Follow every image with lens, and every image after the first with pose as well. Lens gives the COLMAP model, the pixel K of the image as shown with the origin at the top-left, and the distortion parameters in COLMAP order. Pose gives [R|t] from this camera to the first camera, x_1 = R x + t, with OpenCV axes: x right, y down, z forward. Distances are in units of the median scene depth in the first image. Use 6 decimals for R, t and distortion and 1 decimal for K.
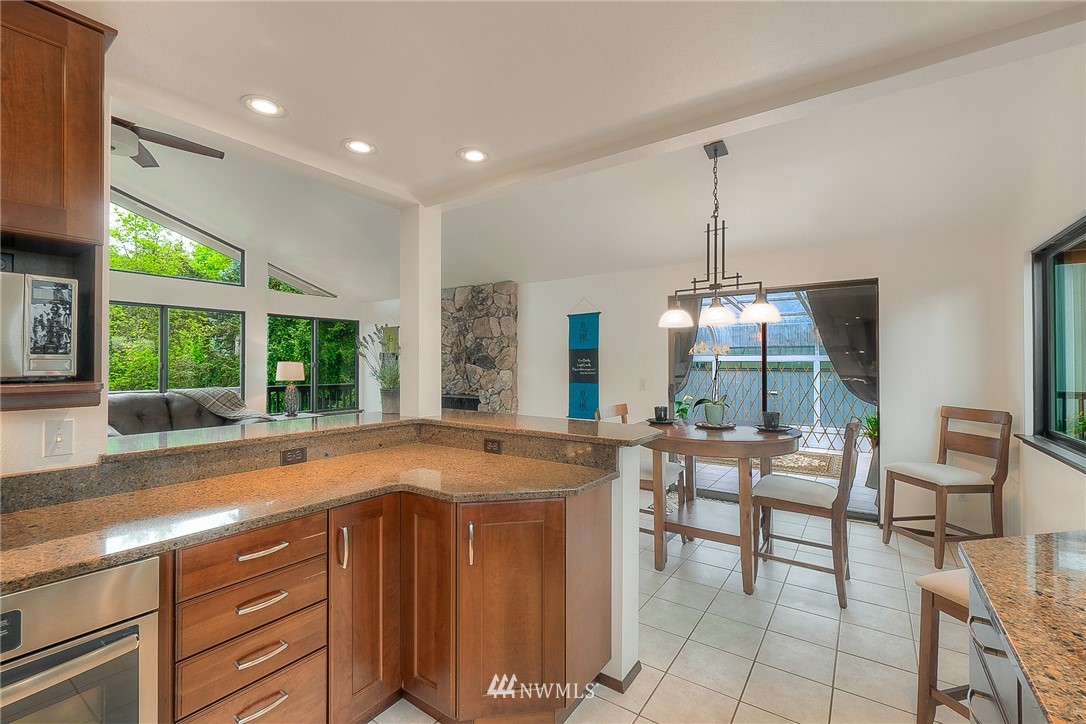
lens RADIAL K [[476.7, 0, 543.8], [0, 476.7, 364.0], [0, 0, 1]] dist [-0.015256, -0.000369]
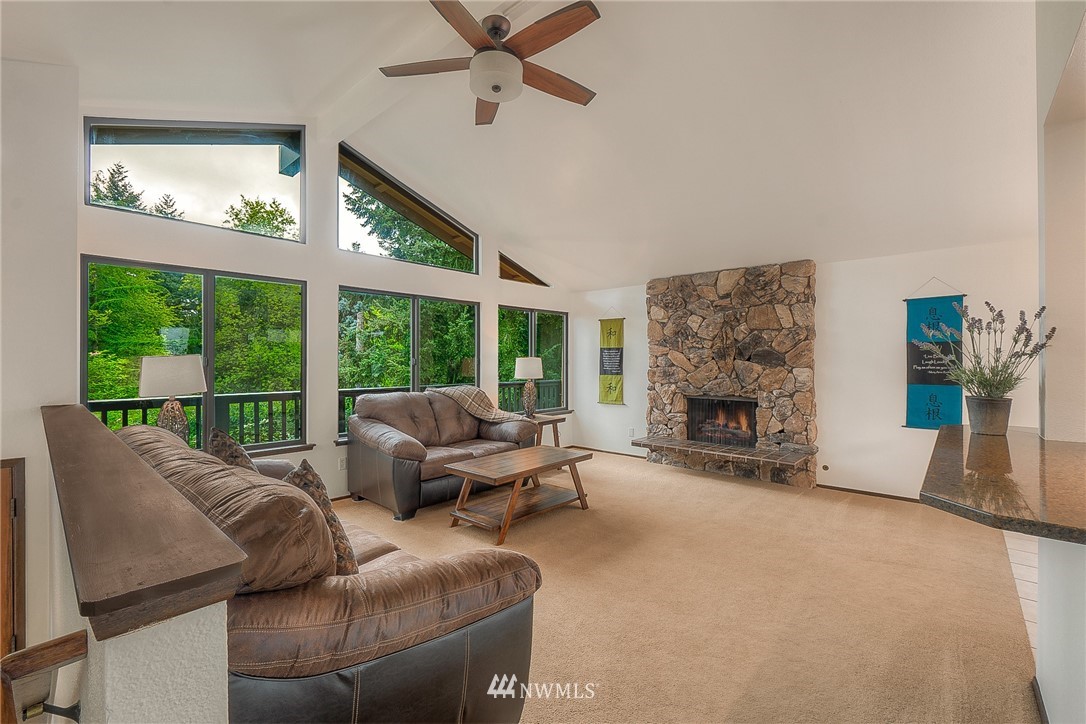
lens RADIAL K [[476.7, 0, 539.2], [0, 476.7, 361.1], [0, 0, 1]] dist [-0.015256, -0.000369]
pose [[0.988168, 0.000465, -0.153377, -0.387676], [0.000068, 0.999994, 0.003475, -0.001739], [0.153378, -0.003444, 0.988162, 0.110198]]
